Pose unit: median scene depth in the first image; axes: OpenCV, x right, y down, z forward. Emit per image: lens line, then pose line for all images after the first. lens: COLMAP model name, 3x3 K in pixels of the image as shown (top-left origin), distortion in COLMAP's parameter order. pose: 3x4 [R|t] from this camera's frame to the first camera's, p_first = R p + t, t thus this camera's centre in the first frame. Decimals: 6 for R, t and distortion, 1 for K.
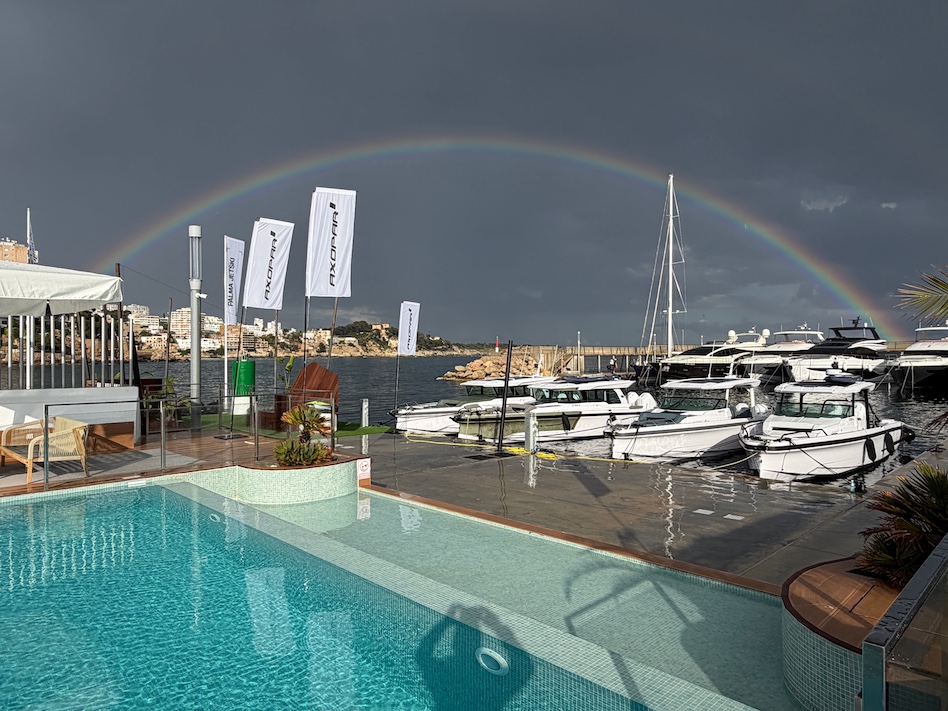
lens RADIAL K [[633.1, 0, 455.7], [0, 633.1, 359.0], [0, 0, 1]] dist [-0.014513, -0.005214]
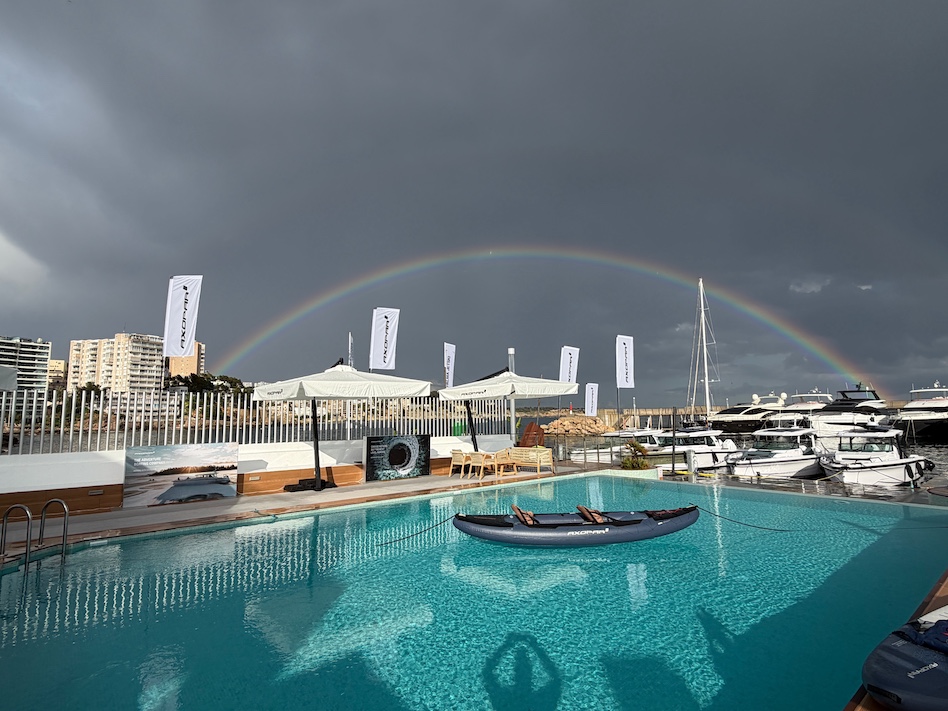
lens RADIAL K [[510.0, 0, 470.8], [0, 510.0, 356.4], [0, 0, 1]] dist [0.008104, -0.000403]
pose [[0.997831, -0.022863, -0.061732, -0.093431], [0.015000, 0.992049, -0.124954, -0.000101], [0.064098, 0.123757, 0.990240, -0.102321]]
